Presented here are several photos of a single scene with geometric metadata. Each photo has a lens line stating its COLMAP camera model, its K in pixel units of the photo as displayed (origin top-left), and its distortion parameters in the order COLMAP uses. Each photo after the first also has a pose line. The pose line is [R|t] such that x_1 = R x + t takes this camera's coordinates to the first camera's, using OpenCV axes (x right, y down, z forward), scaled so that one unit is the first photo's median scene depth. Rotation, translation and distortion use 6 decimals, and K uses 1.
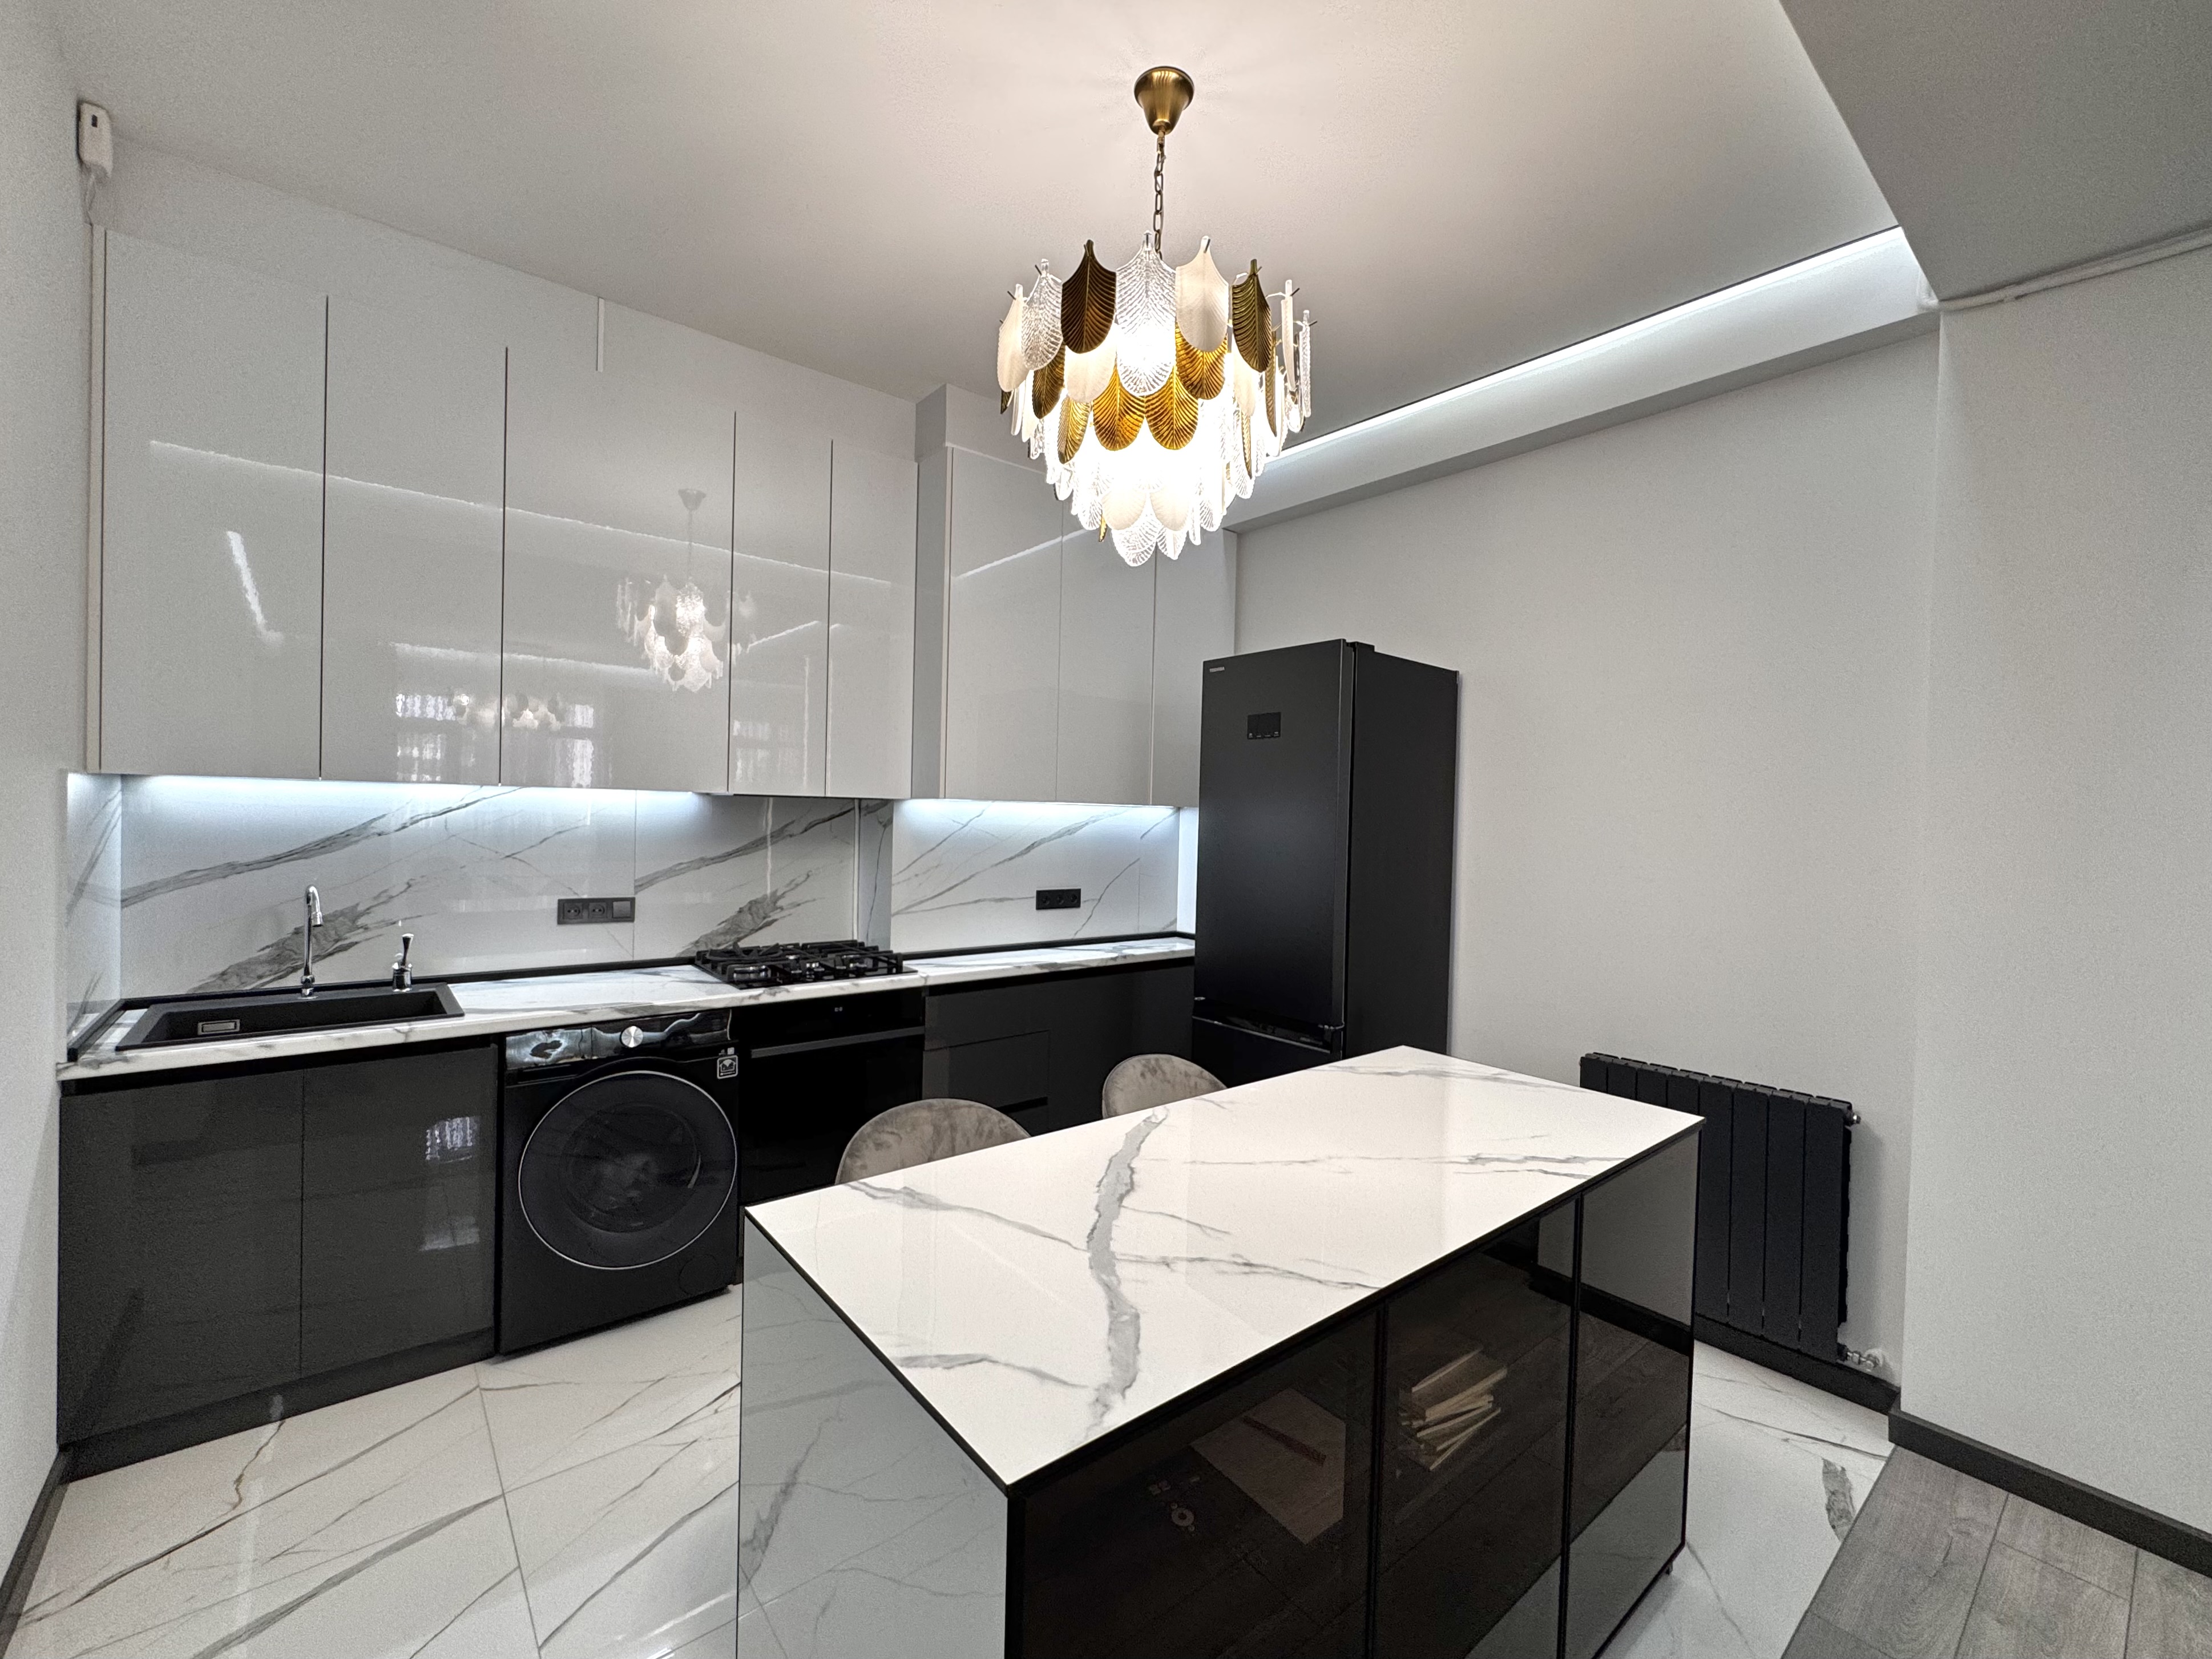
lens RADIAL K [[927.1, 0, 1106.0], [0, 927.1, 829.5], [0, 0, 1]] dist [-0.000478, -0.000227]
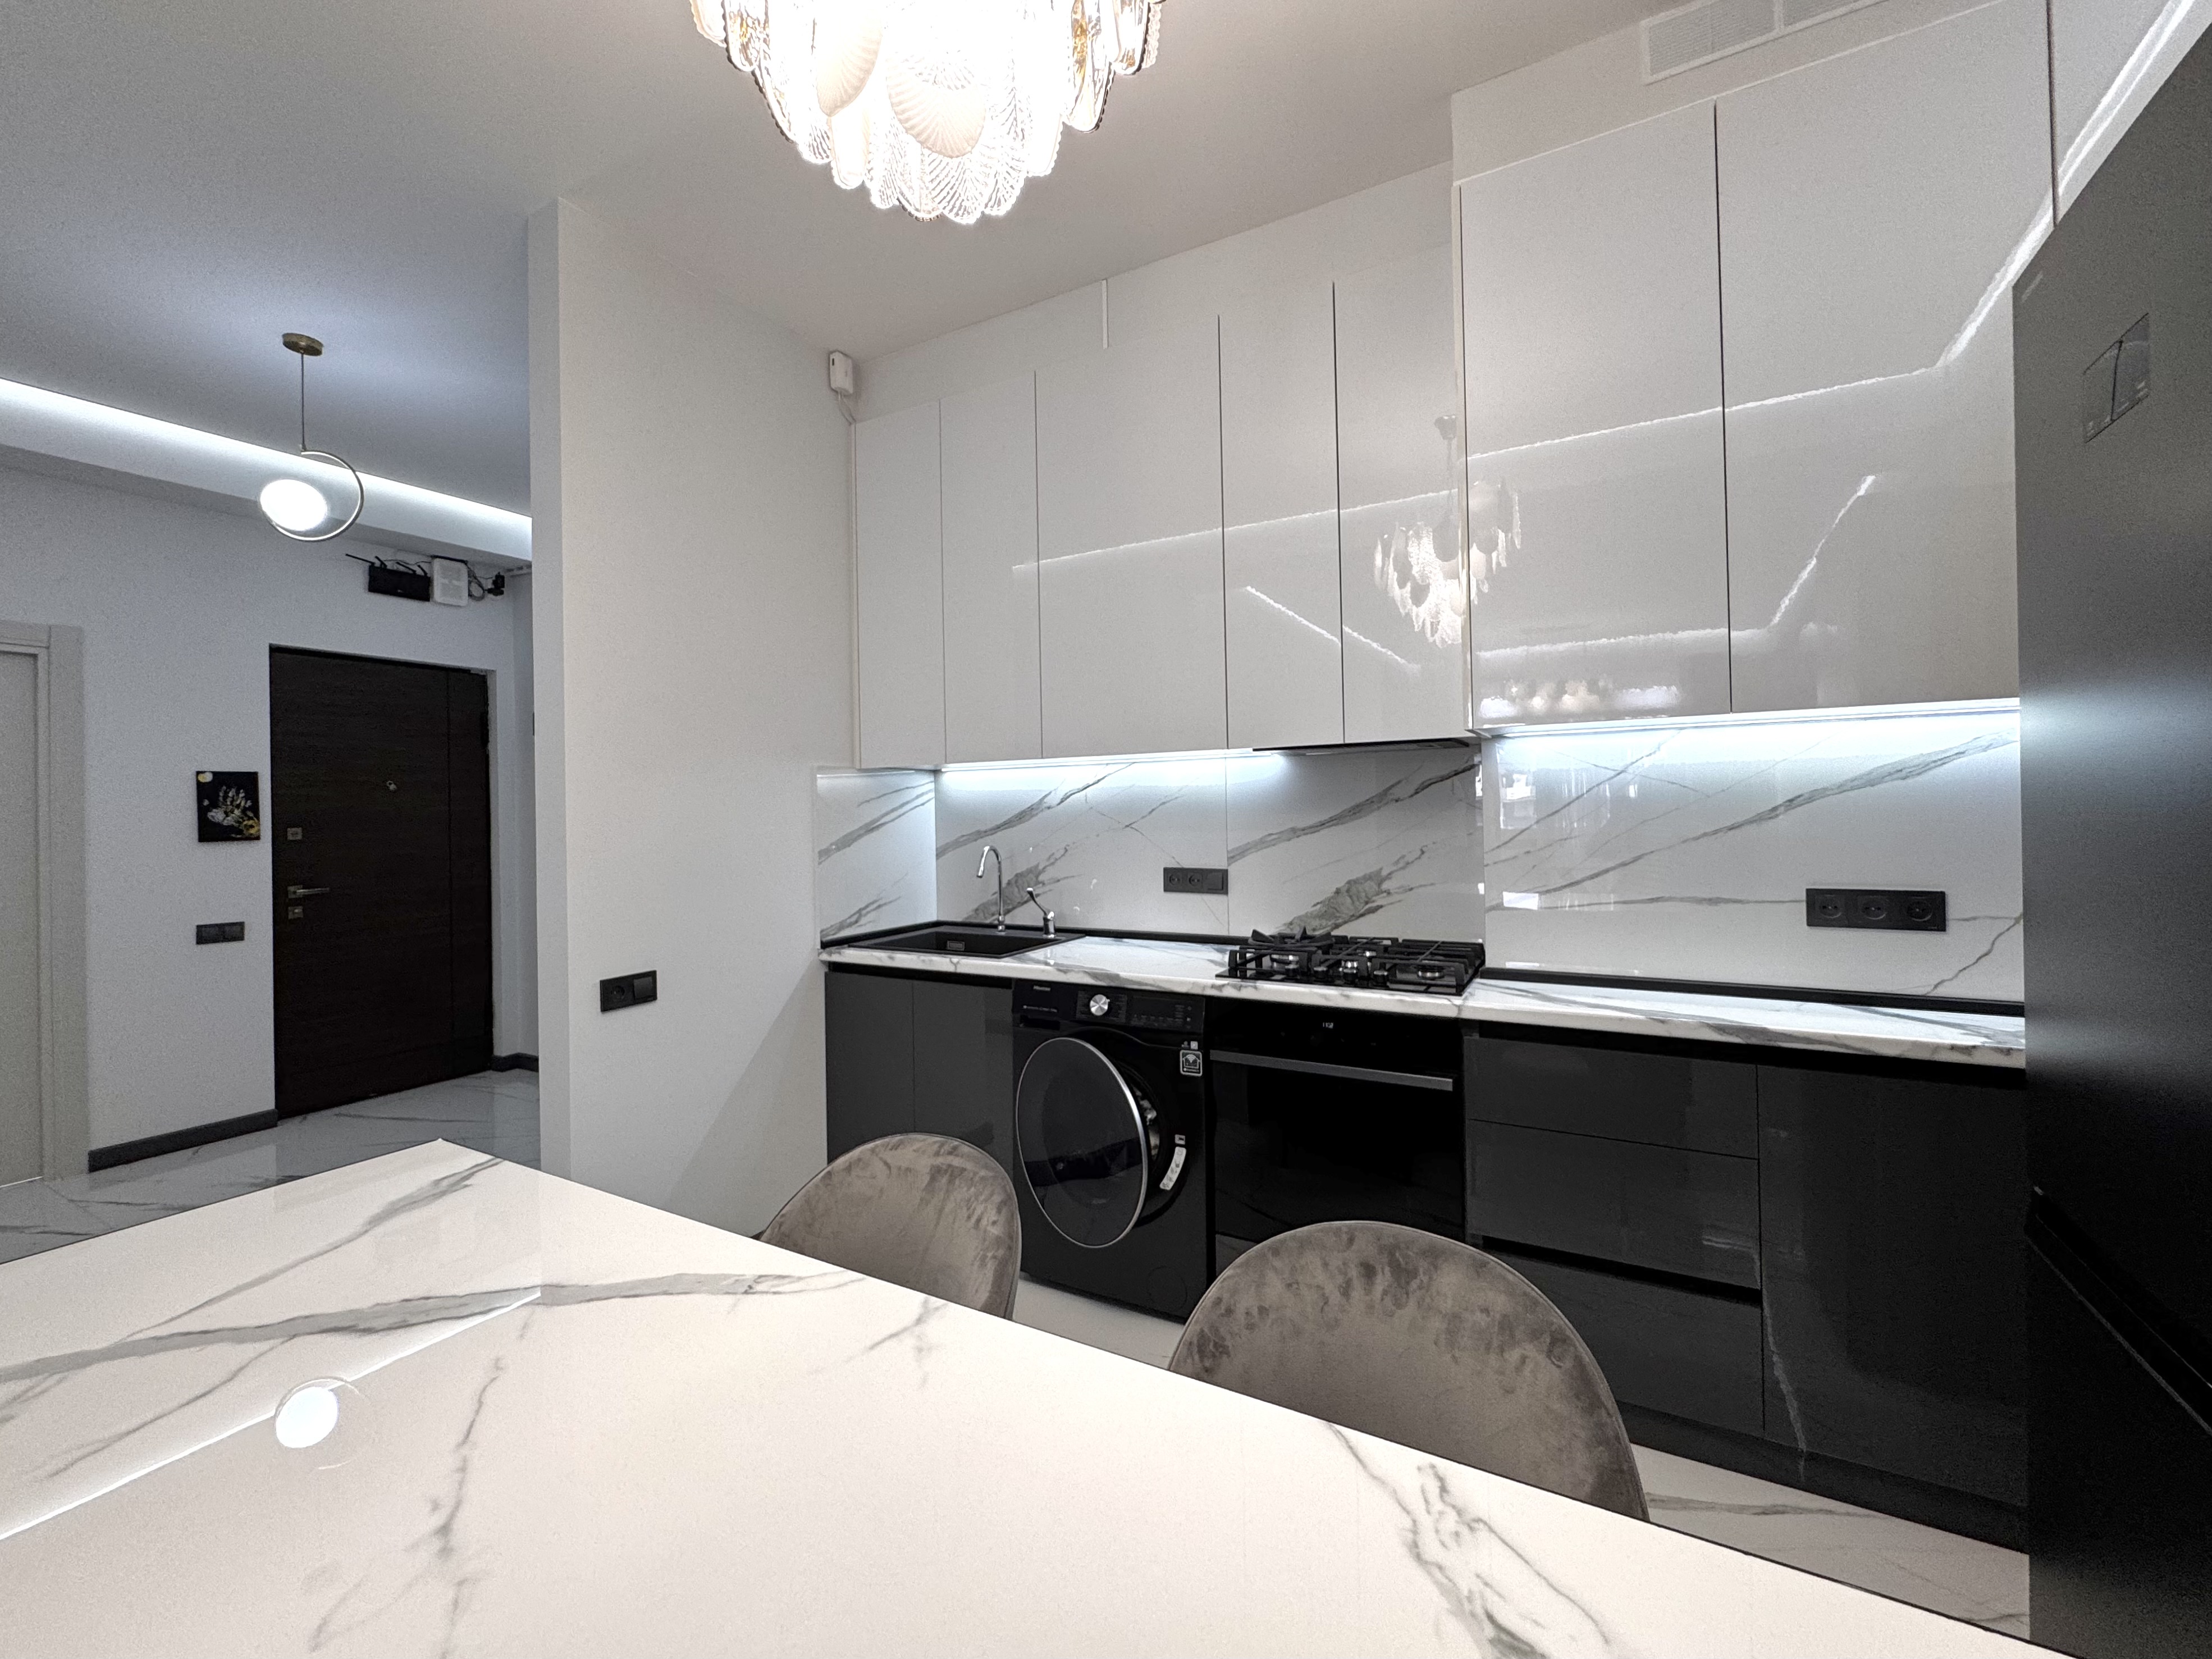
lens RADIAL K [[911.7, 0, 1107.9], [0, 911.7, 807.7], [0, 0, 1]] dist [-0.002020, -0.000149]
pose [[0.356968, -0.036743, -0.933394, 0.328544], [0.010760, 0.999322, -0.035223, 0.042090], [0.934054, 0.002530, 0.357122, 0.556479]]
